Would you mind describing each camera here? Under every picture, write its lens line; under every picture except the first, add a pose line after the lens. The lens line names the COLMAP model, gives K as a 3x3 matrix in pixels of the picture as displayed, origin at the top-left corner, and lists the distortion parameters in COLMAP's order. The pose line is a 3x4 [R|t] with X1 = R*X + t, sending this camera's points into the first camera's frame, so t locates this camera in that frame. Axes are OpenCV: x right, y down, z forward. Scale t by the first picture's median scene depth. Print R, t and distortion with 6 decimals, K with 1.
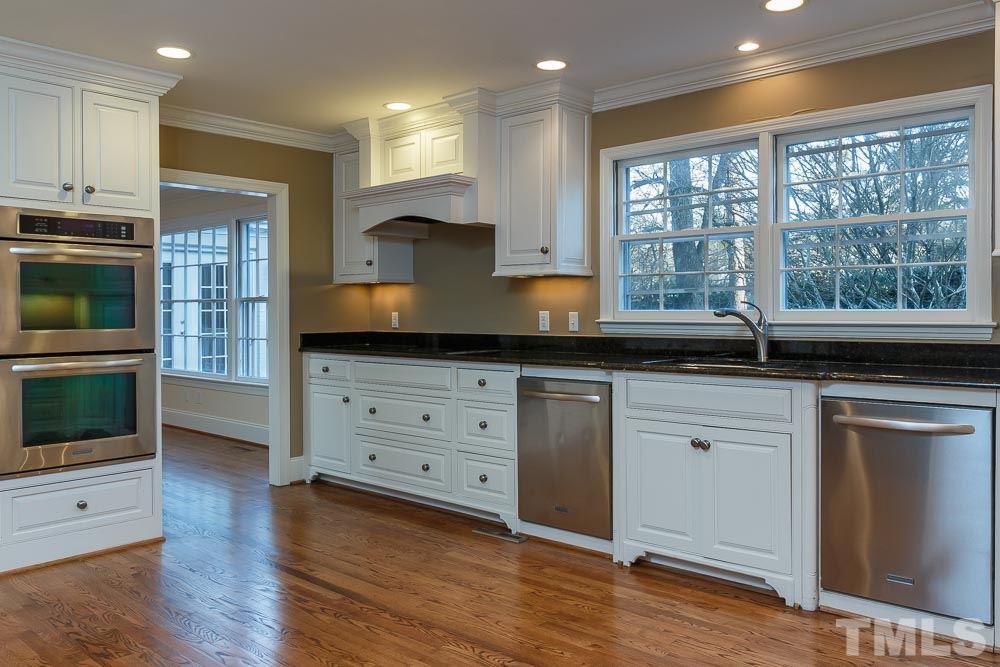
lens RADIAL K [[788.4, 0, 499.3], [0, 788.4, 328.0], [0, 0, 1]] dist [0.002274, 0.004553]
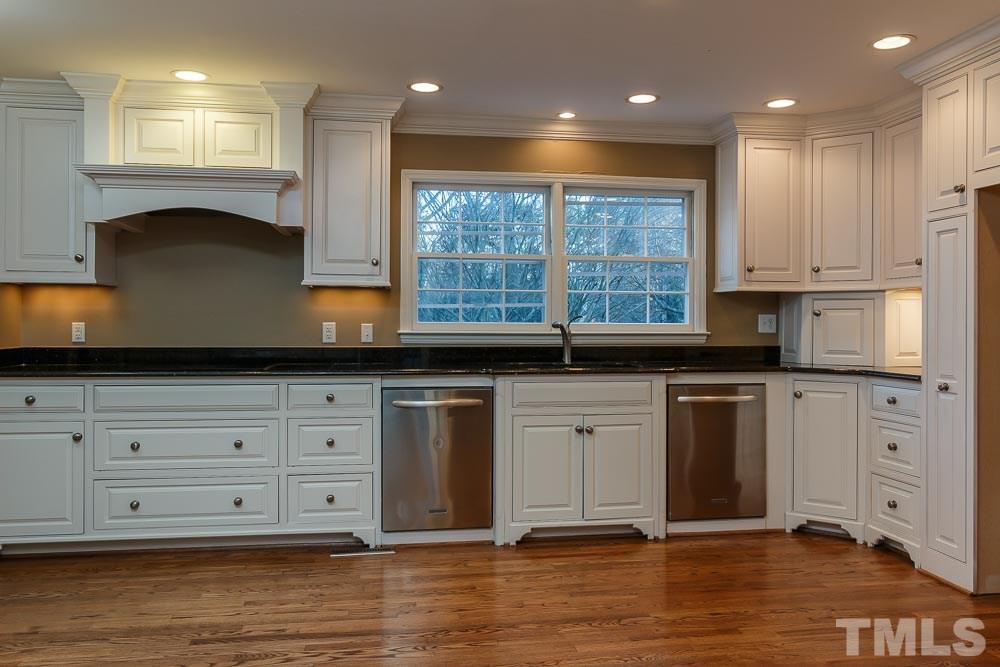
lens RADIAL K [[788.4, 0, 506.7], [0, 788.4, 335.5], [0, 0, 1]] dist [0.002274, 0.004553]
pose [[0.632427, -0.007857, 0.774580, -0.667011], [0.010217, 0.999946, 0.001800, -0.005629], [-0.774552, 0.006776, 0.632473, 0.253505]]
